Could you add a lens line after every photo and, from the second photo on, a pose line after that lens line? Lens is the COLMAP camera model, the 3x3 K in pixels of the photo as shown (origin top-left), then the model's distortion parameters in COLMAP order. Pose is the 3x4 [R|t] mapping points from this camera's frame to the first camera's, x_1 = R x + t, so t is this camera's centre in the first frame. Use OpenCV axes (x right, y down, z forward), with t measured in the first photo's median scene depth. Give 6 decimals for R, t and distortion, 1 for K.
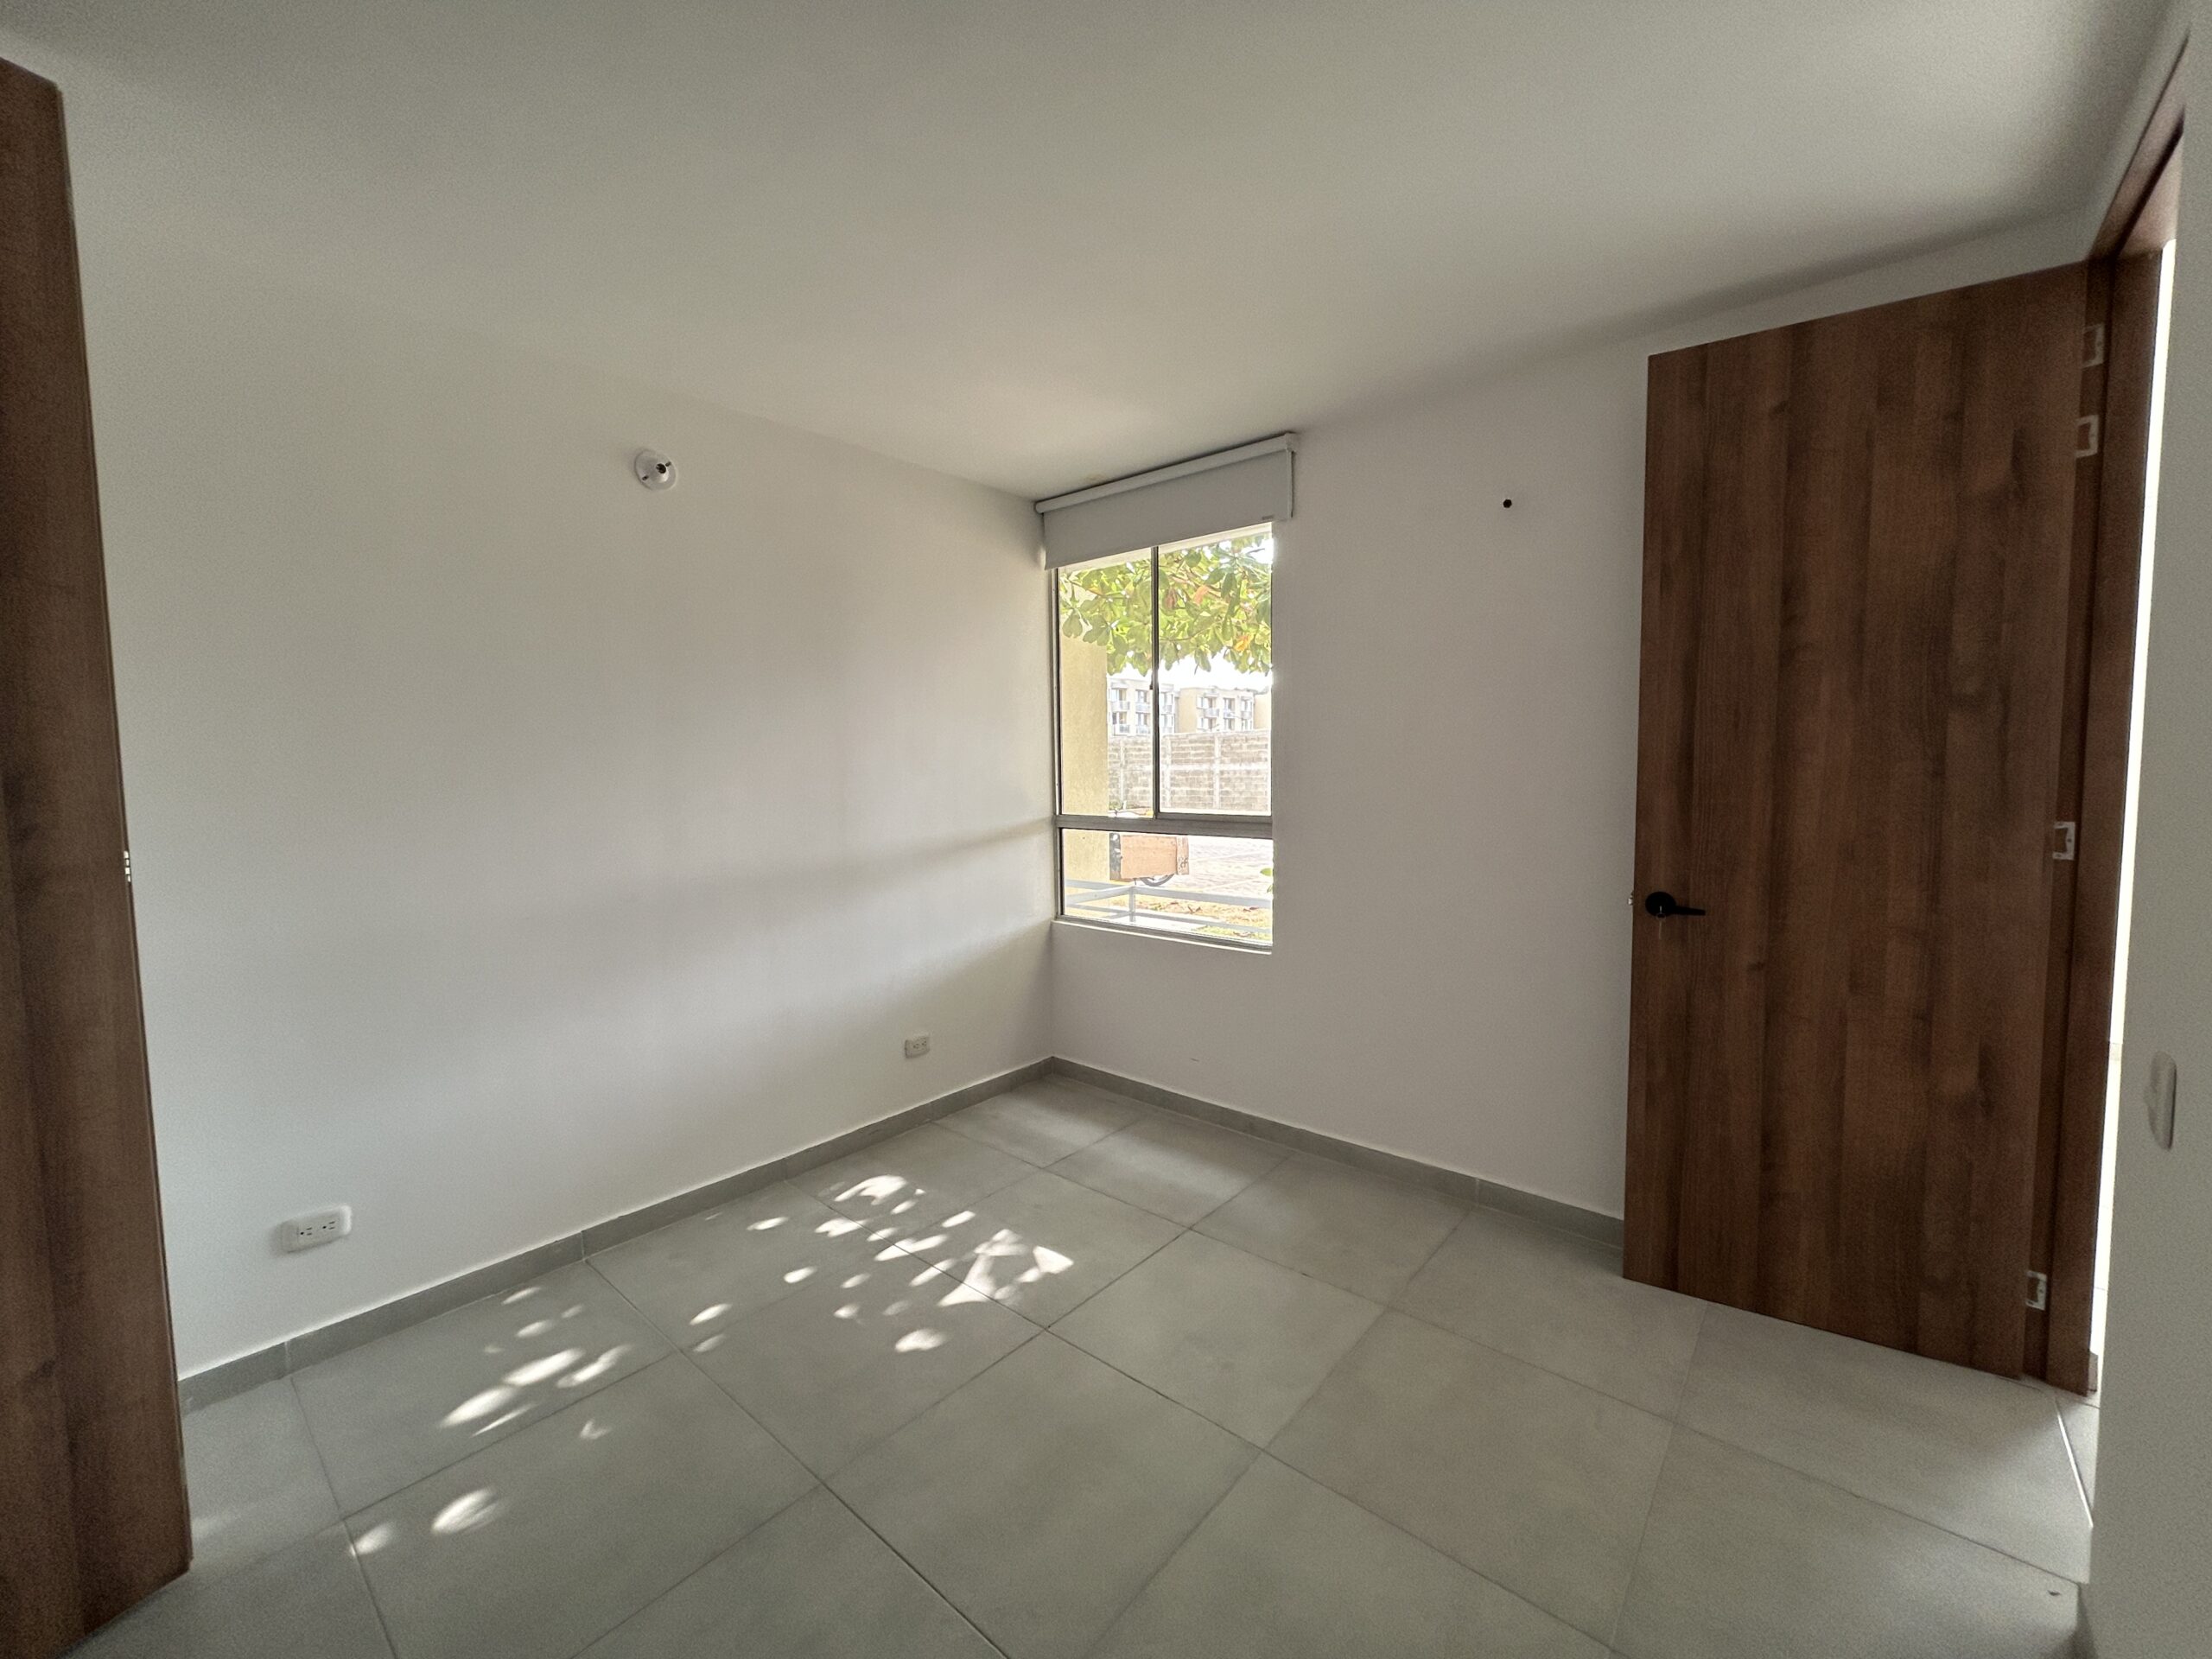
lens RADIAL K [[889.0, 0, 1135.3], [0, 889.0, 830.4], [0, 0, 1]] dist [-0.005724, 0.004177]
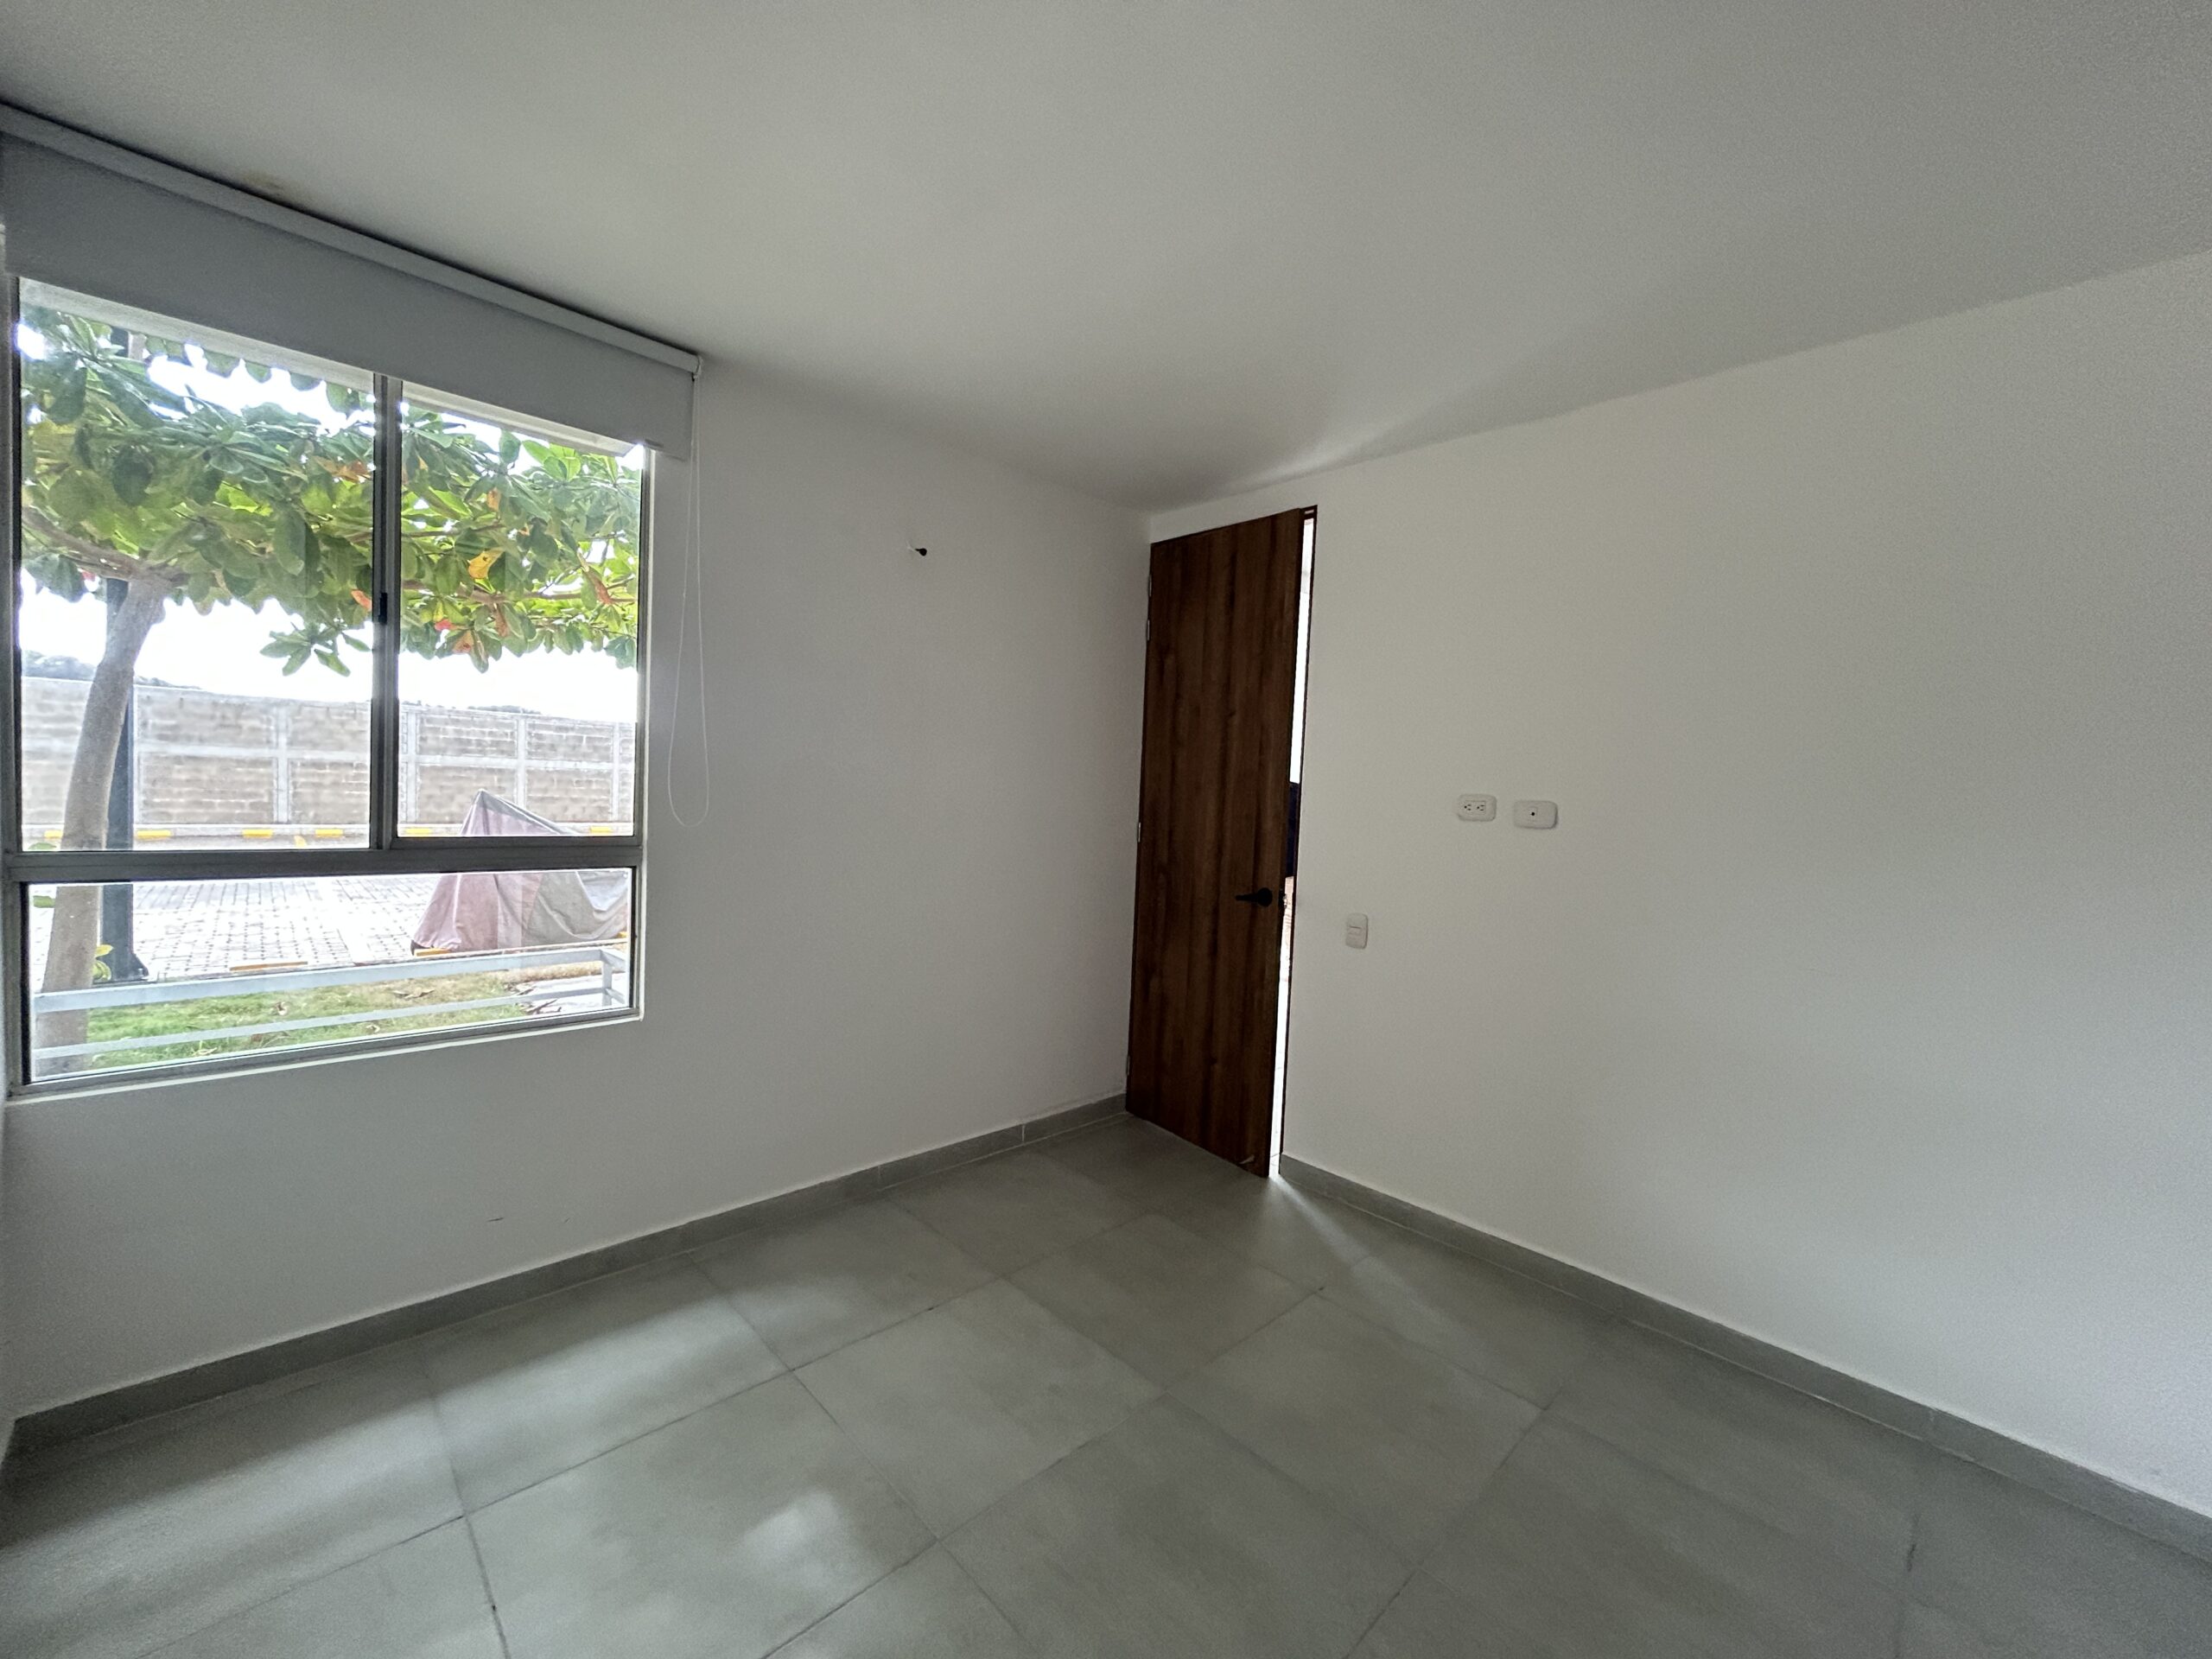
lens RADIAL K [[889.0, 0, 1099.1], [0, 889.0, 825.6], [0, 0, 1]] dist [-0.005724, 0.004177]
pose [[0.102589, -0.027144, 0.994353, -0.545911], [0.022488, 0.999435, 0.024963, -0.034599], [-0.994470, 0.019800, 0.103142, 0.522931]]
